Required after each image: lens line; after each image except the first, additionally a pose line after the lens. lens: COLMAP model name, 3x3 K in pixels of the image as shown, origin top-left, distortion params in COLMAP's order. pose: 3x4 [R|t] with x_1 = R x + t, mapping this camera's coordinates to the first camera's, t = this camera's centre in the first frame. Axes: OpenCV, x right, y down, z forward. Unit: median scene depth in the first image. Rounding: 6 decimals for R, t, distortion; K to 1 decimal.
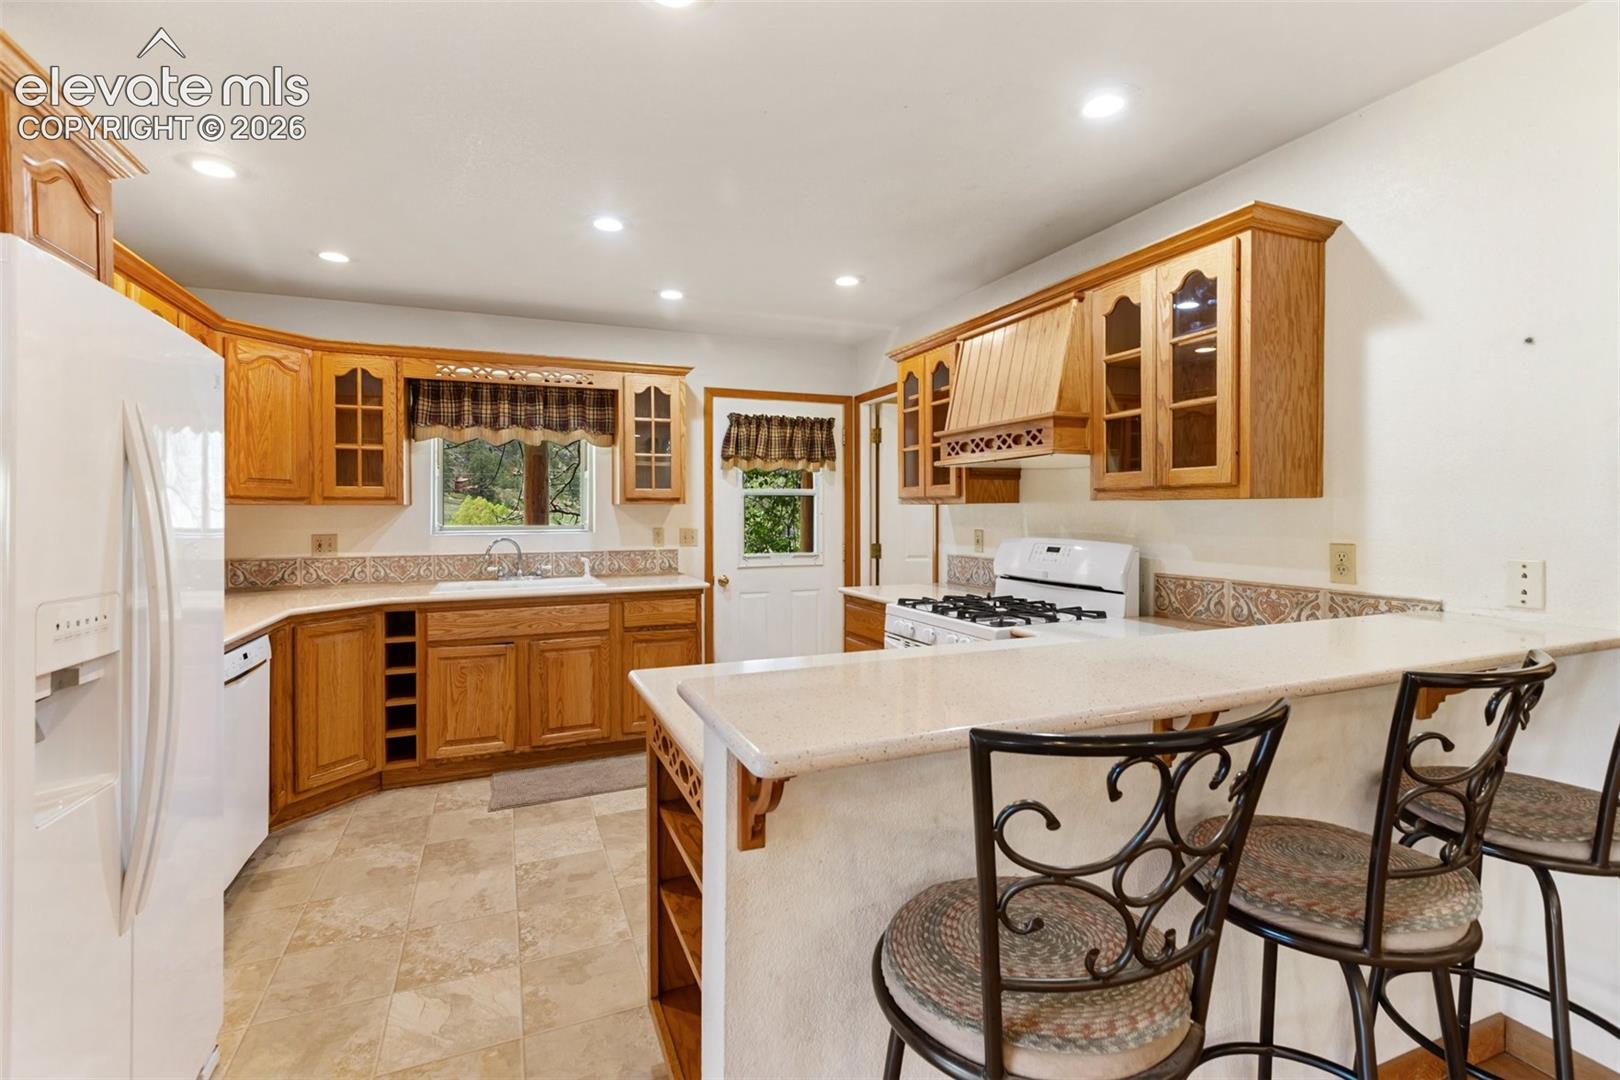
lens RADIAL K [[735.2, 0, 814.0], [0, 735.2, 517.6], [0, 0, 1]] dist [0.000378, 0.000351]
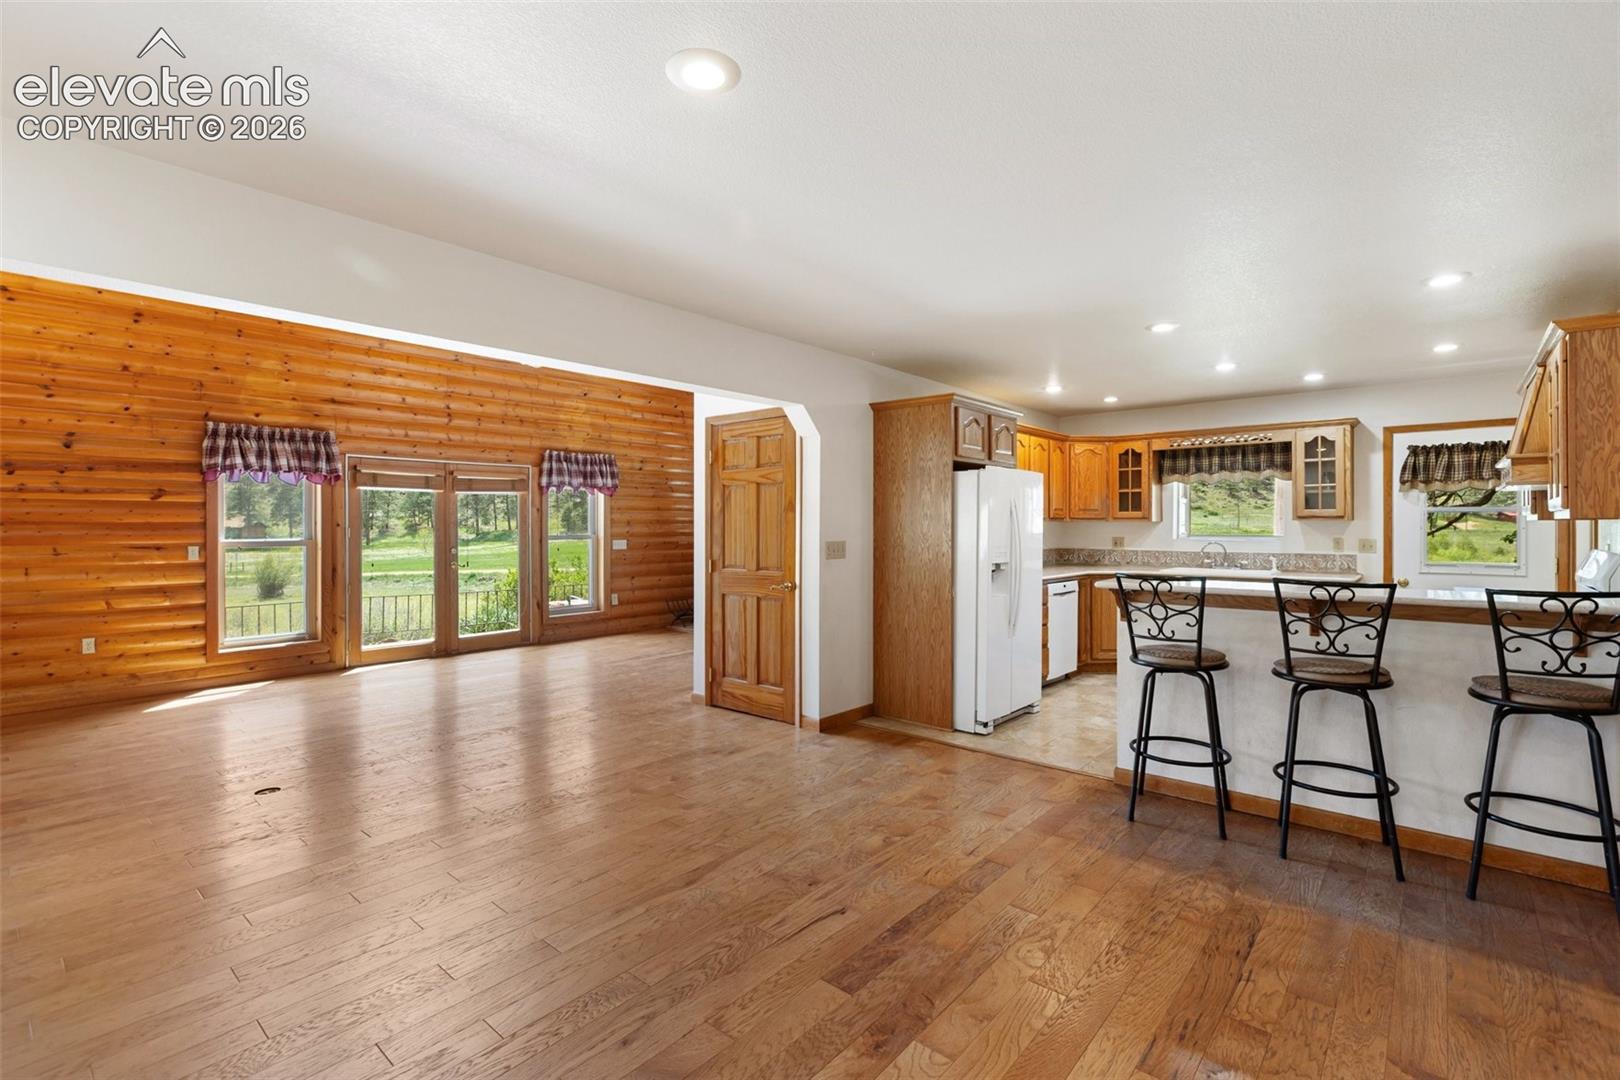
lens RADIAL K [[735.2, 0, 814.0], [0, 735.2, 517.6], [0, 0, 1]] dist [0.000378, 0.000351]
pose [[0.448020, -0.005185, -0.894008, 0.601253], [-0.009921, 0.999893, -0.010771, 0.000575], [0.893968, 0.013695, 0.447921, -0.481734]]
